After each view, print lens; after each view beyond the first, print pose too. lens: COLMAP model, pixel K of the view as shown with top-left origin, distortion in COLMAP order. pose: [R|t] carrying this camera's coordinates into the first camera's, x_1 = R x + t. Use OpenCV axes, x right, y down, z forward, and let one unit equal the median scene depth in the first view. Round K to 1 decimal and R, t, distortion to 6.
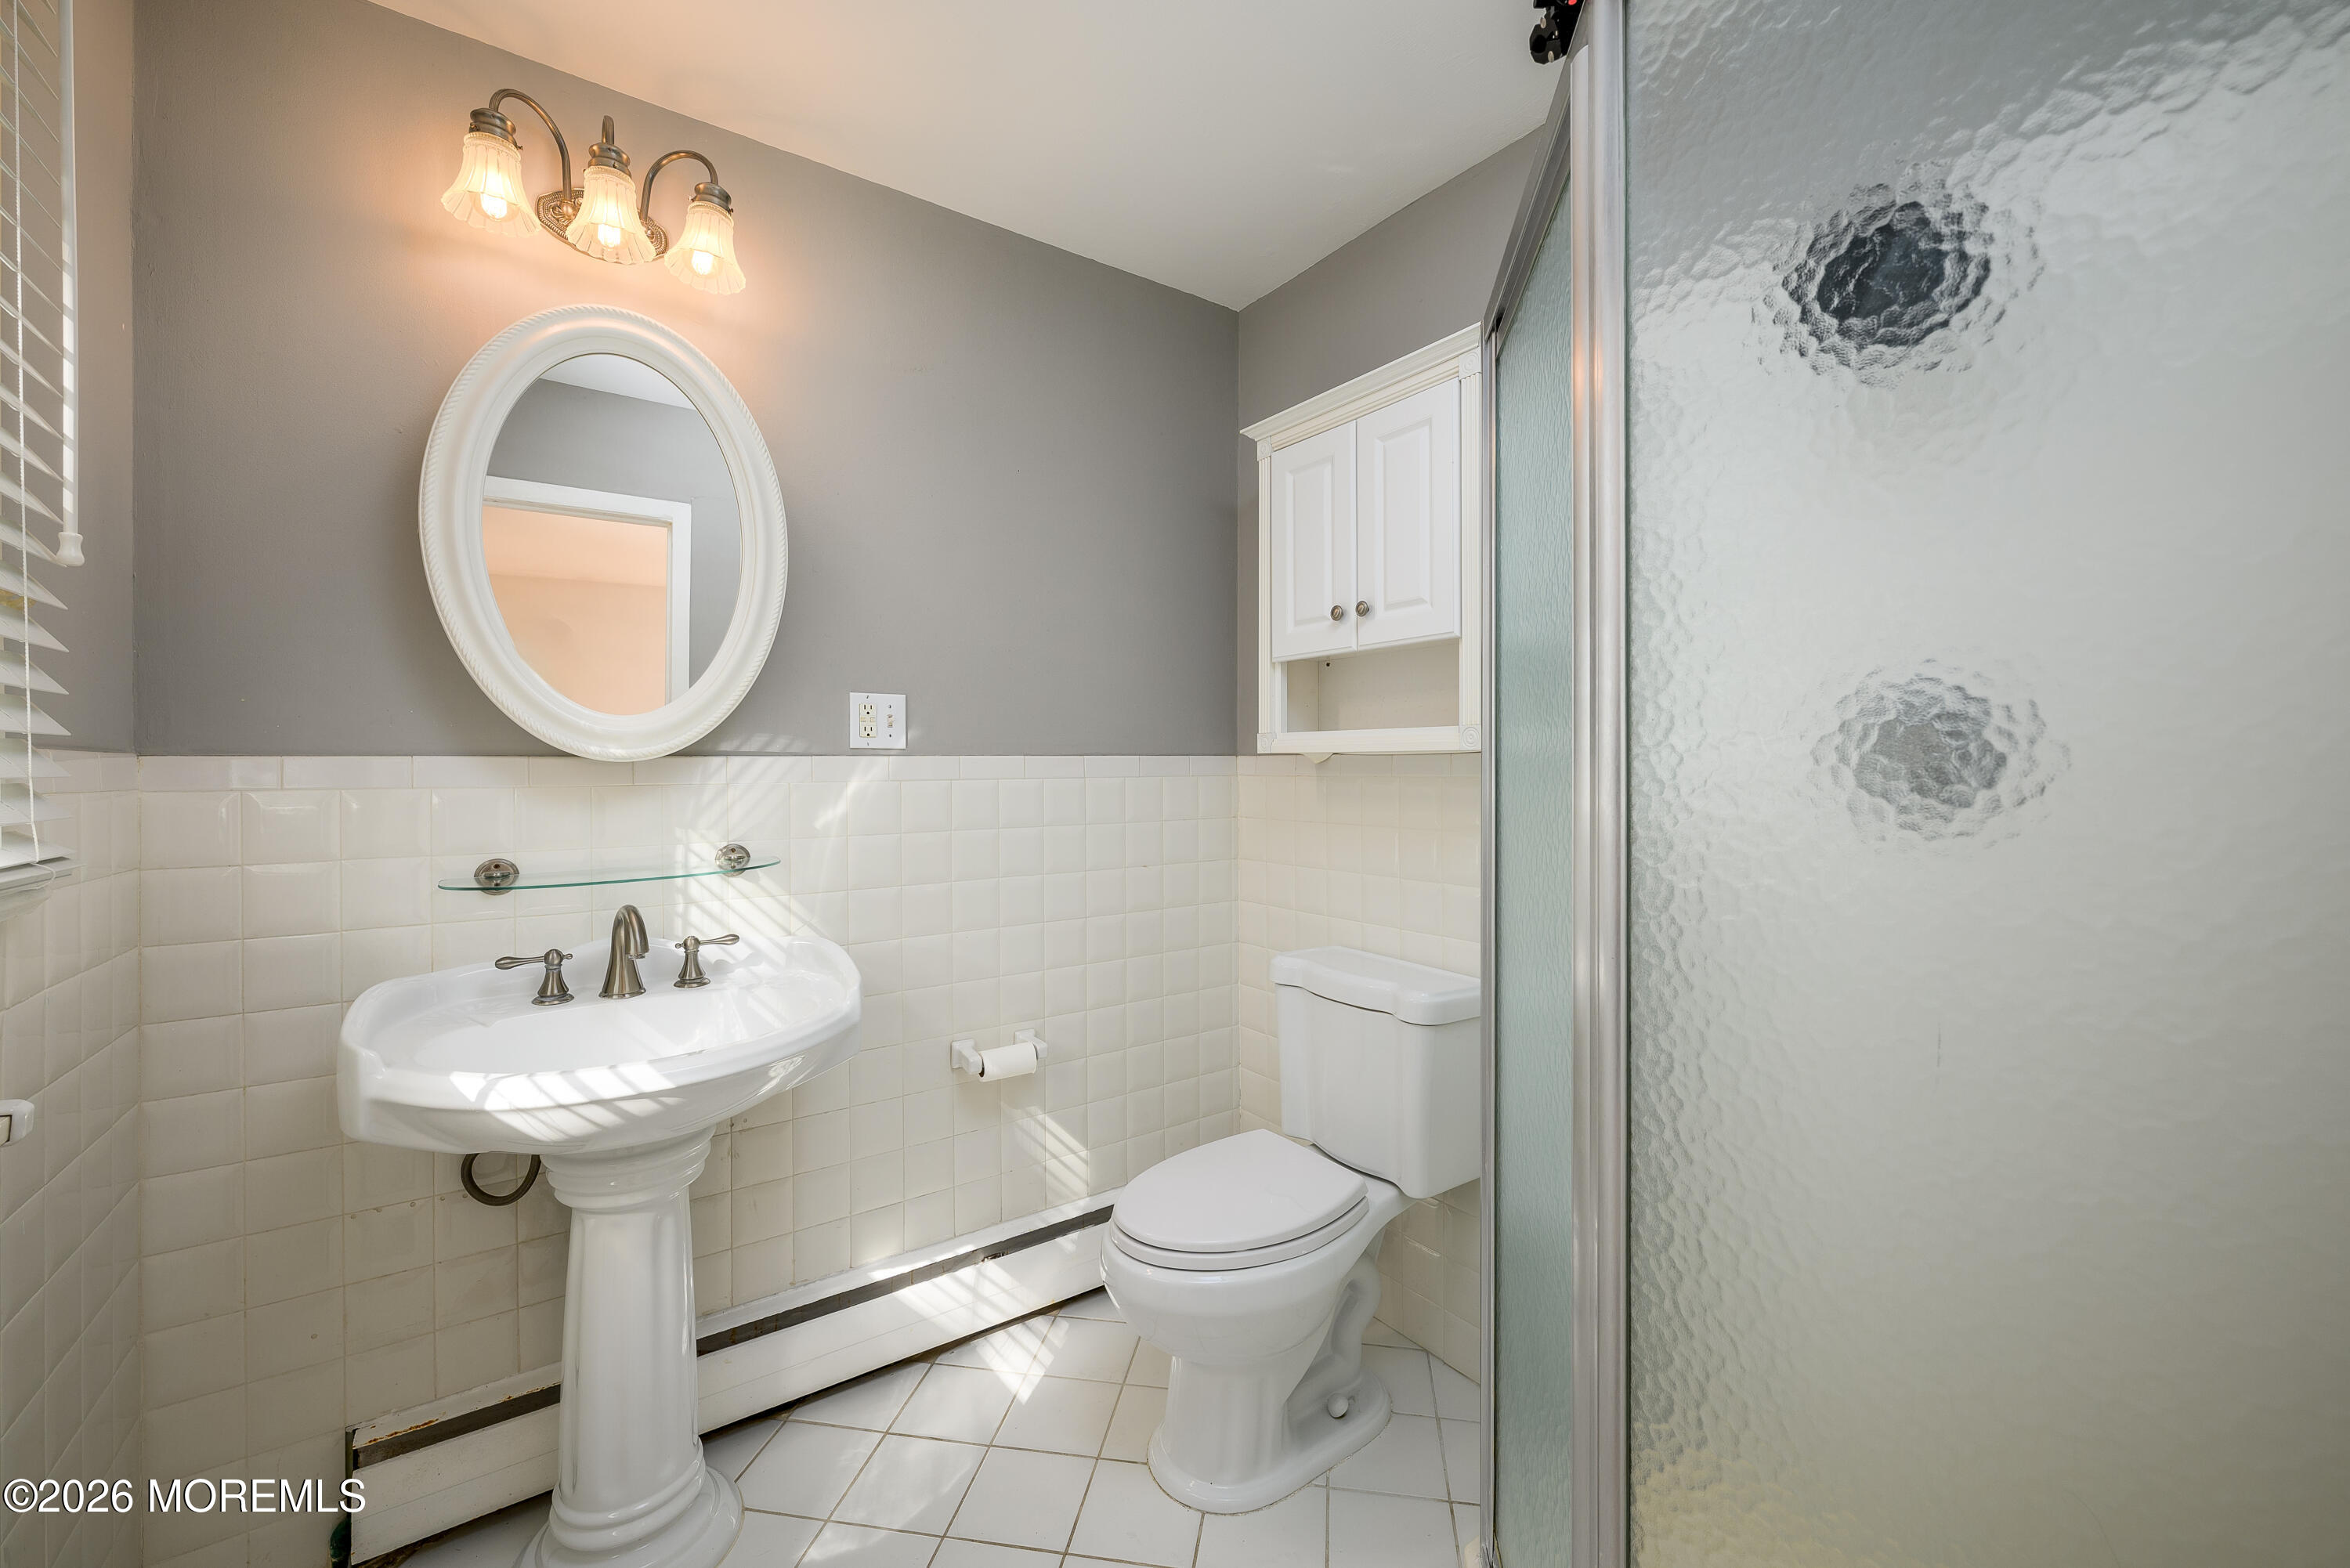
lens RADIAL K [[939.3, 0, 1177.0], [0, 939.3, 768.8], [0, 0, 1]] dist [-0.001857, 0.000745]
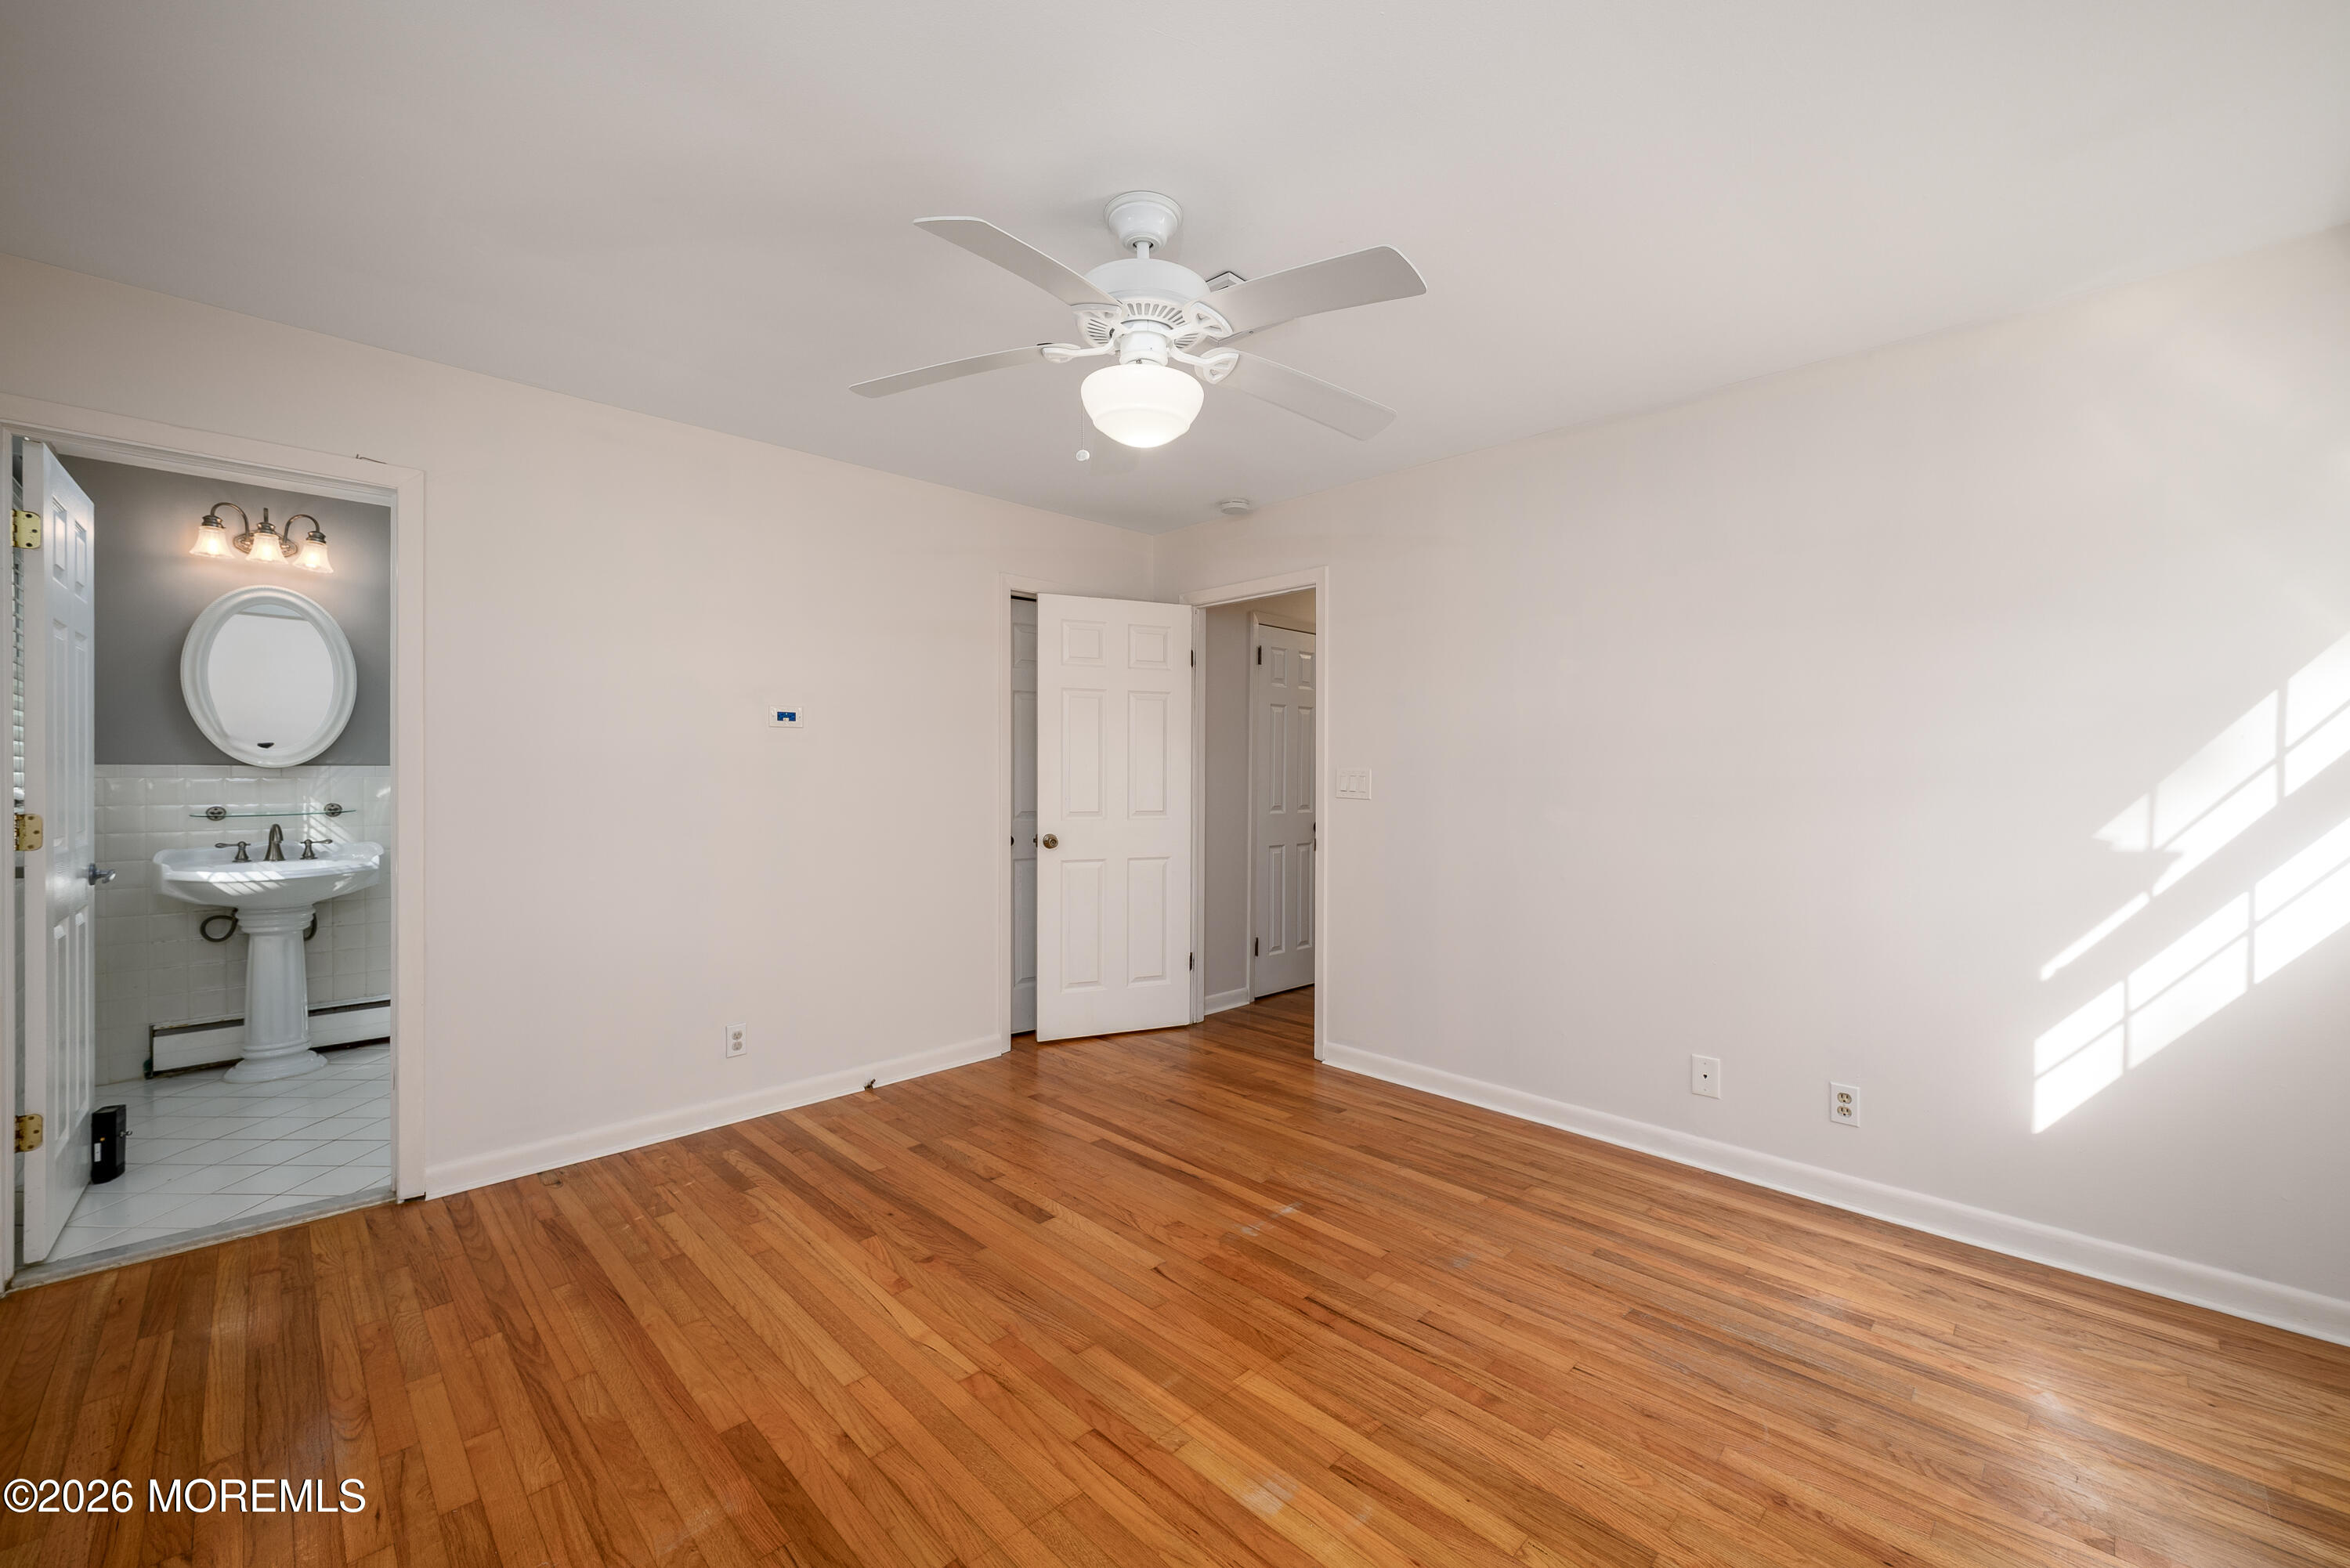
lens RADIAL K [[939.3, 0, 1173.9], [0, 939.3, 793.9], [0, 0, 1]] dist [-0.001857, 0.000745]
pose [[0.987912, 0.007845, 0.154817, 1.412969], [-0.010296, 0.999834, 0.015037, 0.000890], [-0.154673, -0.016449, 0.987829, -1.869918]]
